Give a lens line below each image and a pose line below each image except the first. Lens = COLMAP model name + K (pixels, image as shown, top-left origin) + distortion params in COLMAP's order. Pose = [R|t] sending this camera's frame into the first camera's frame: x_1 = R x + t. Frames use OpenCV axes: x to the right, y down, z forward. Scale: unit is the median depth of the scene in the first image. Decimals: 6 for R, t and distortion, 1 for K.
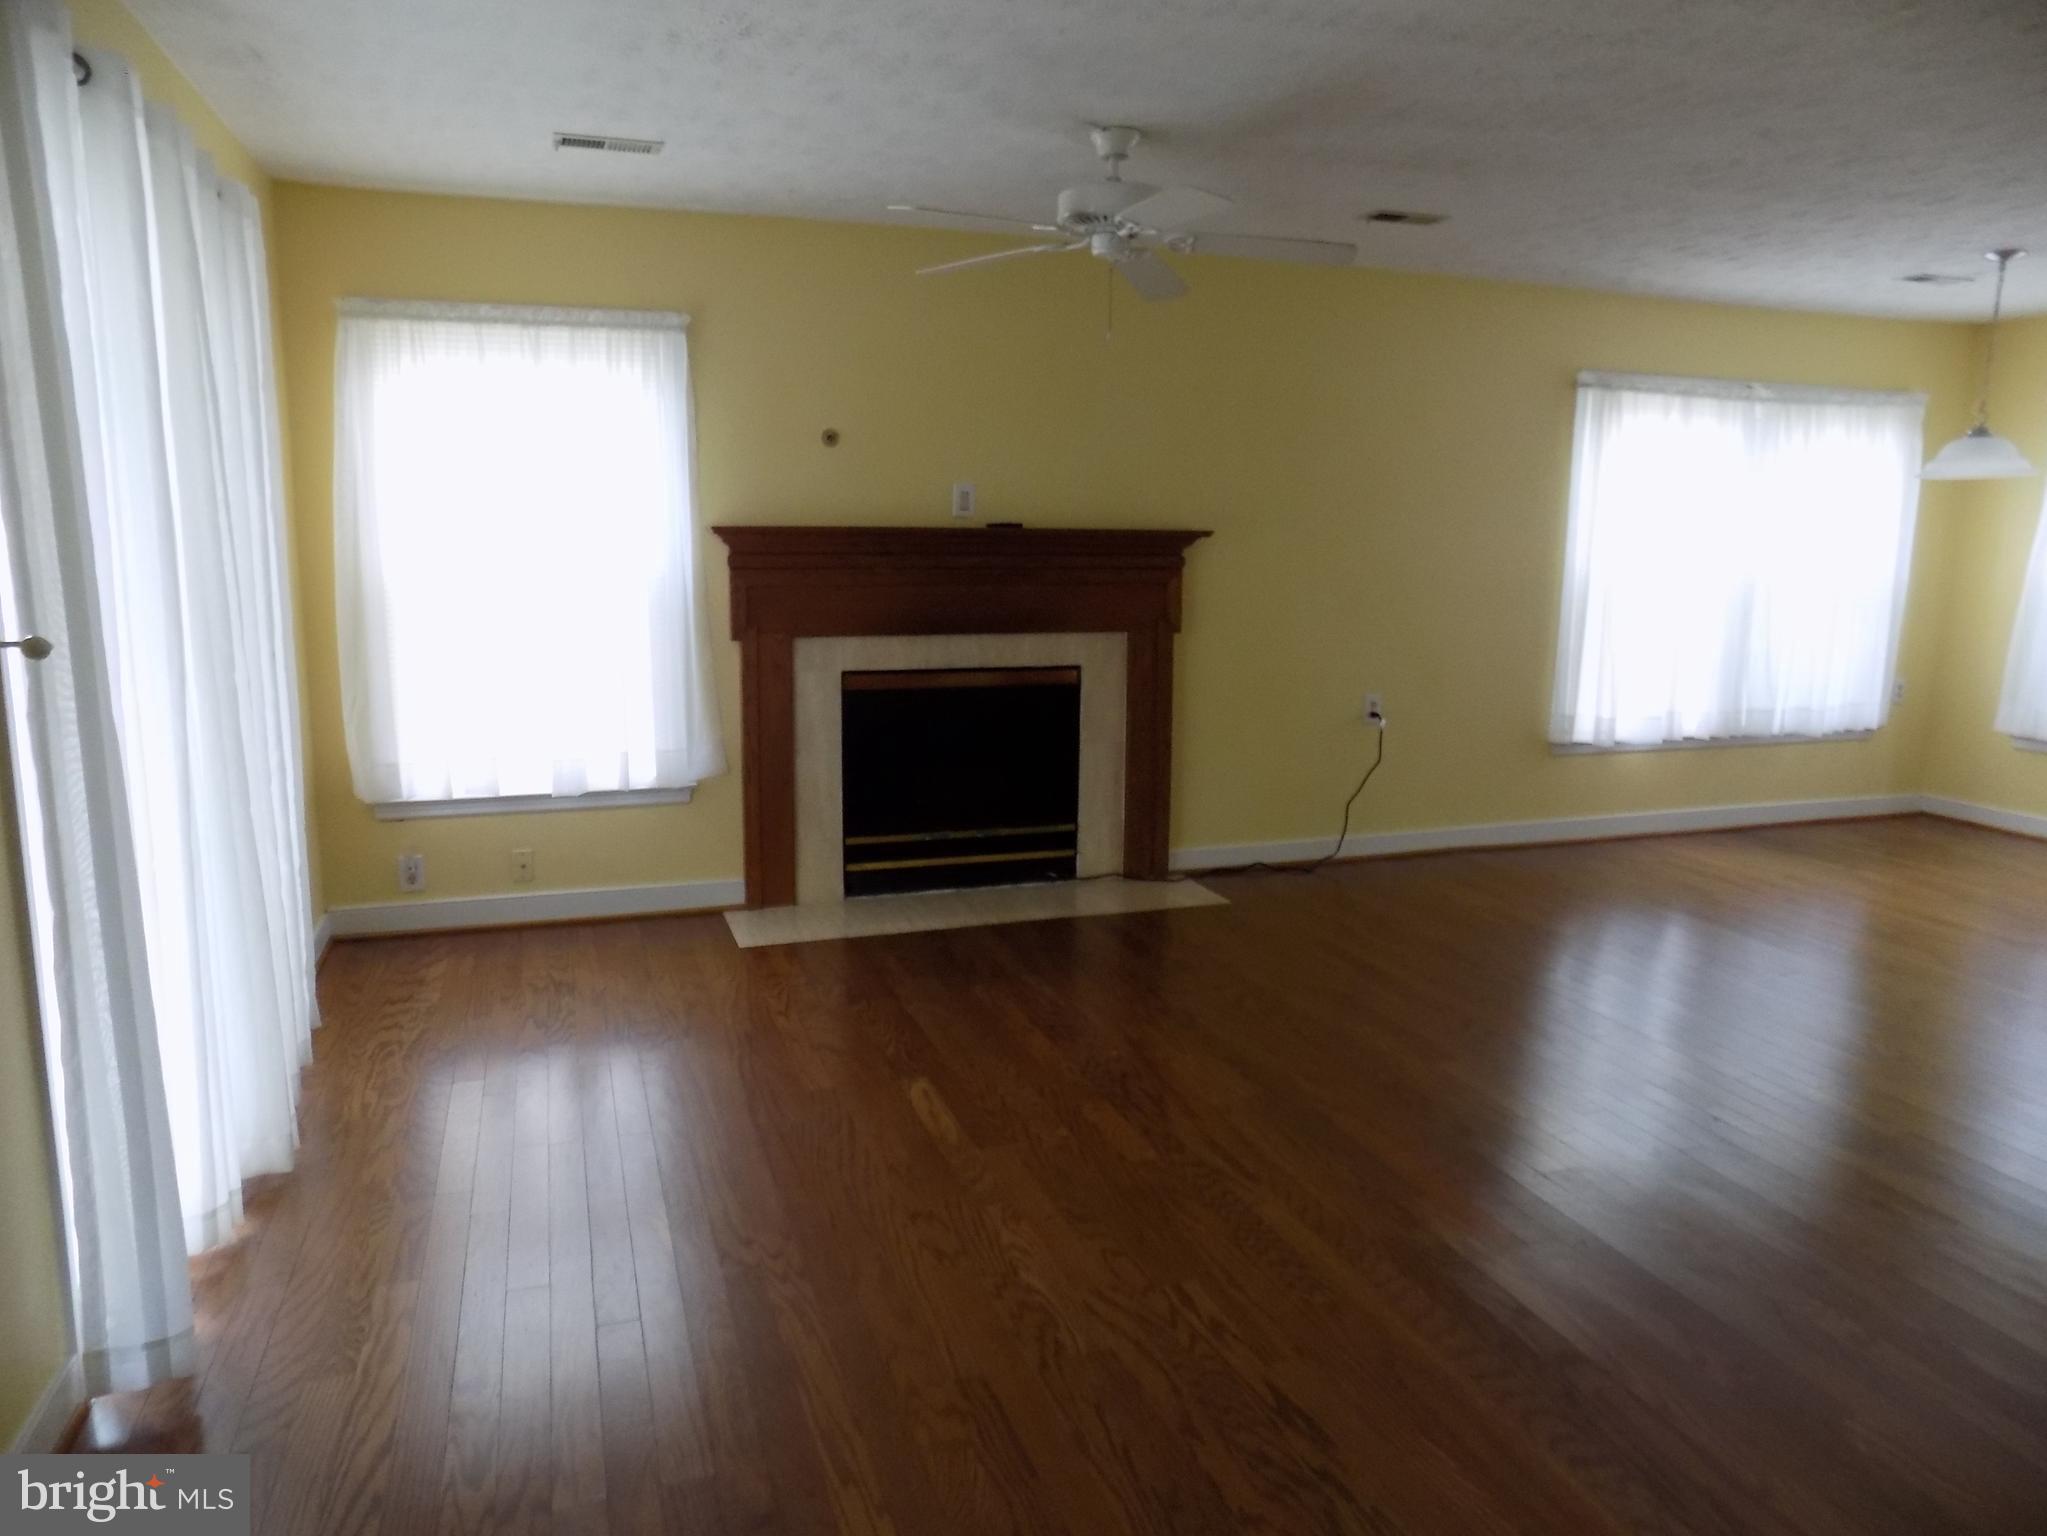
lens RADIAL K [[1380.7, 0, 1030.0], [0, 1380.7, 762.5], [0, 0, 1]] dist [-0.063717, 0.047131]
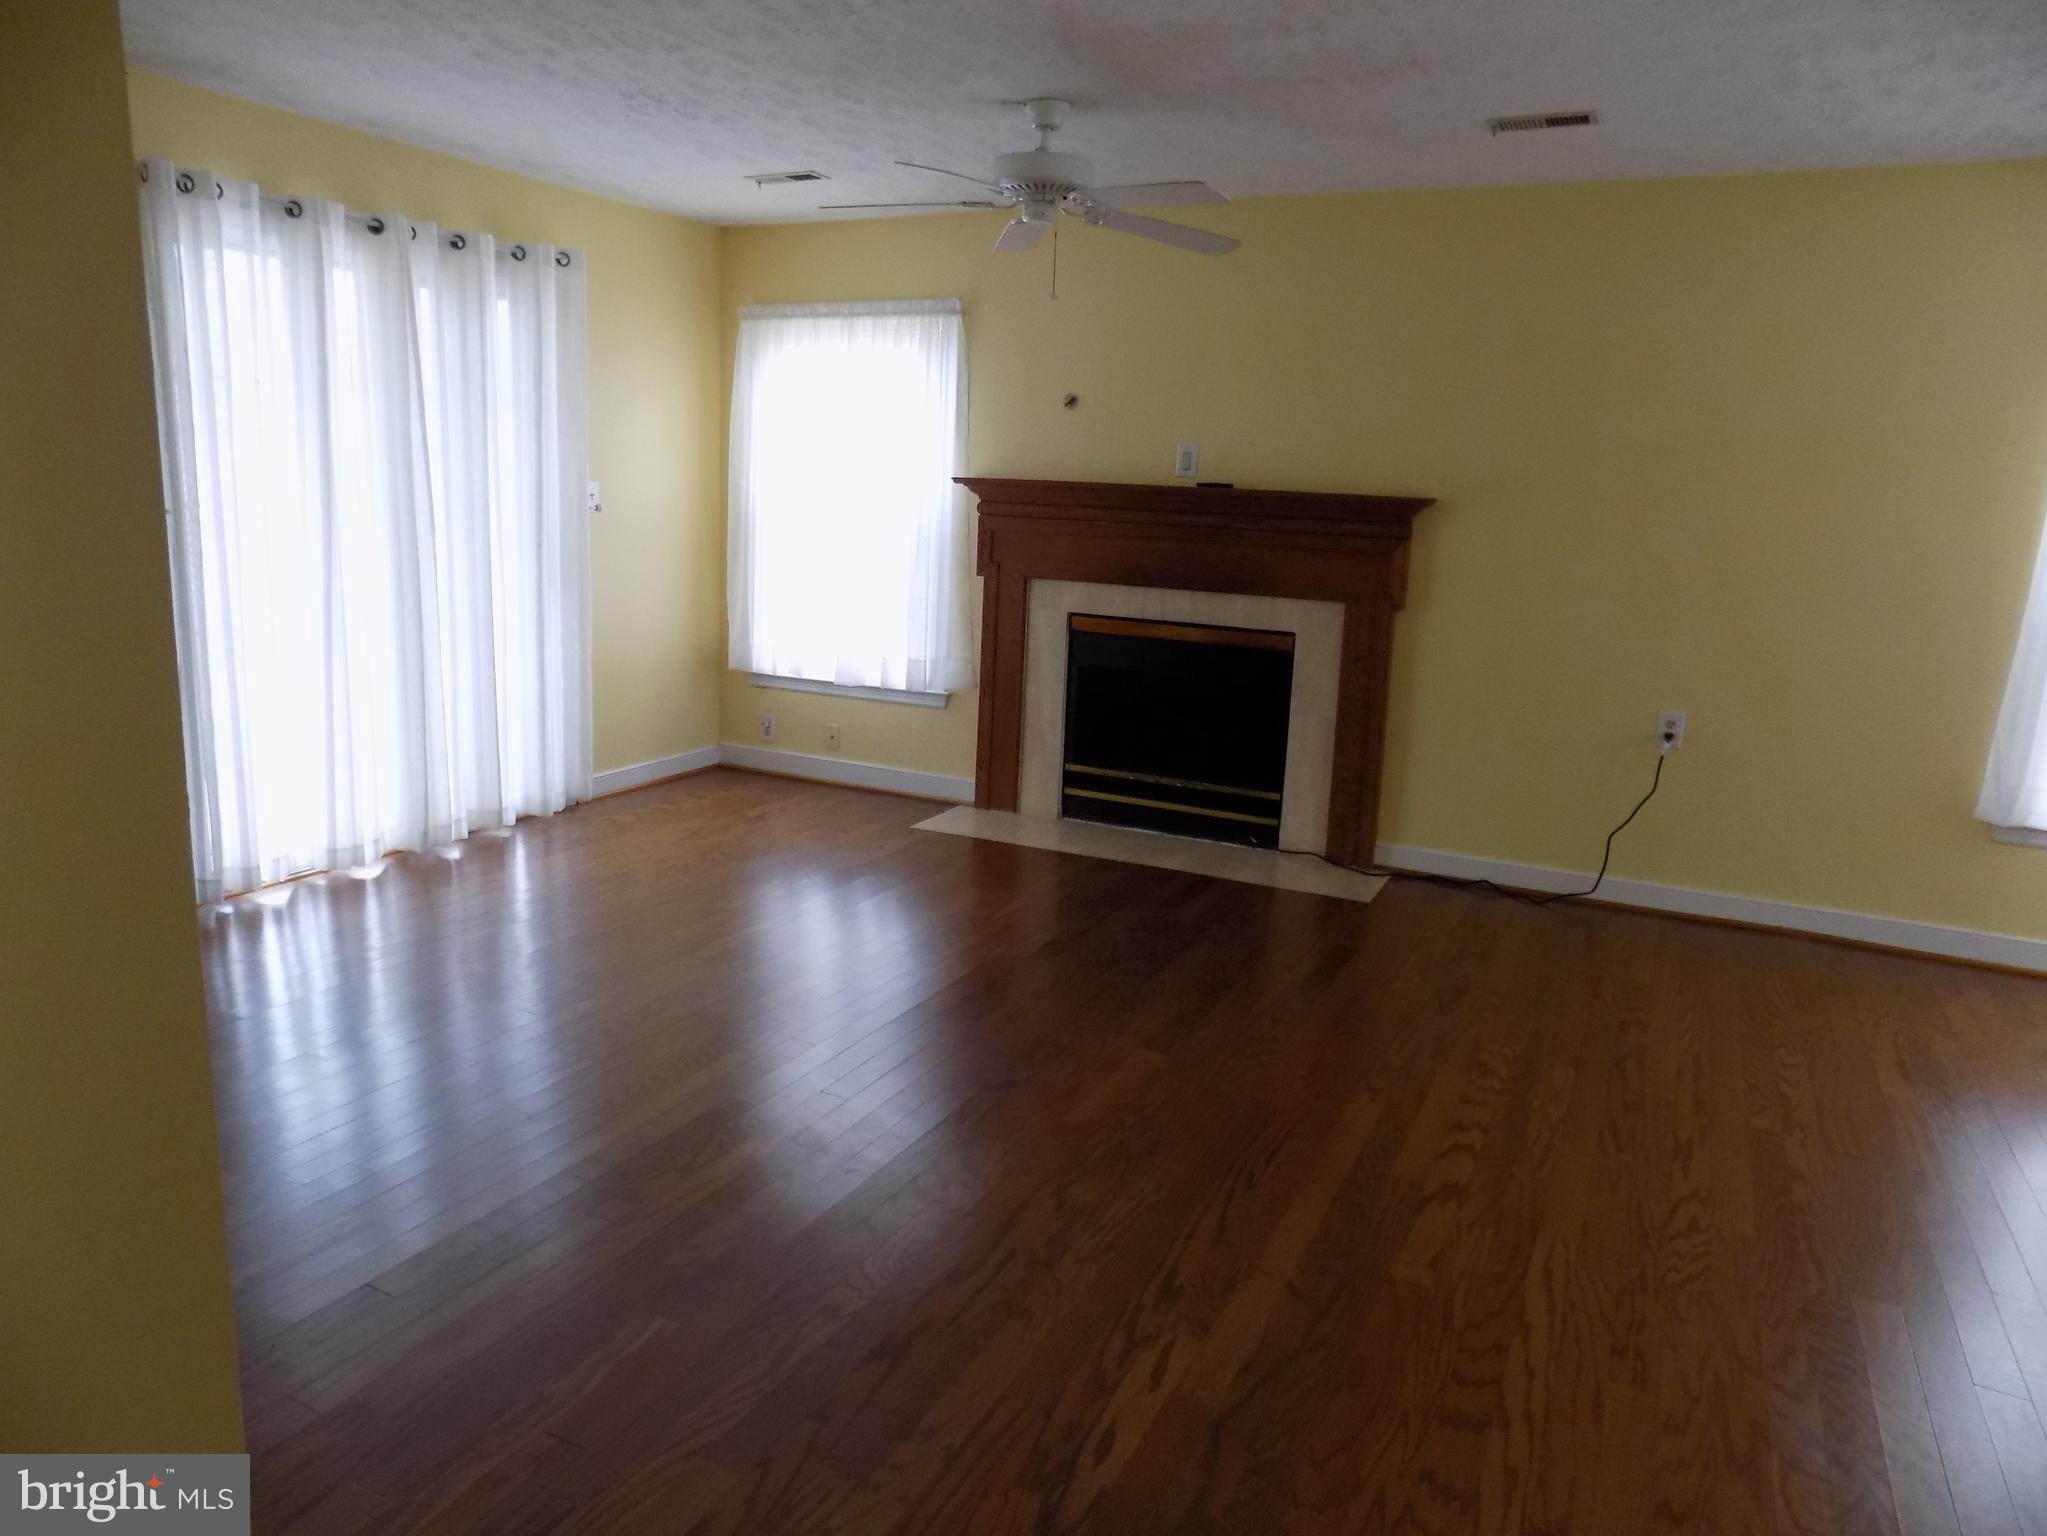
lens RADIAL K [[1376.4, 0, 1020.9], [0, 1376.4, 747.5], [0, 0, 1]] dist [-0.073894, 0.074921]
pose [[0.701729, 0.155124, -0.695351, 0.616216], [-0.155491, 0.985826, 0.063008, -0.022139], [0.695269, 0.063906, 0.715903, 0.184703]]
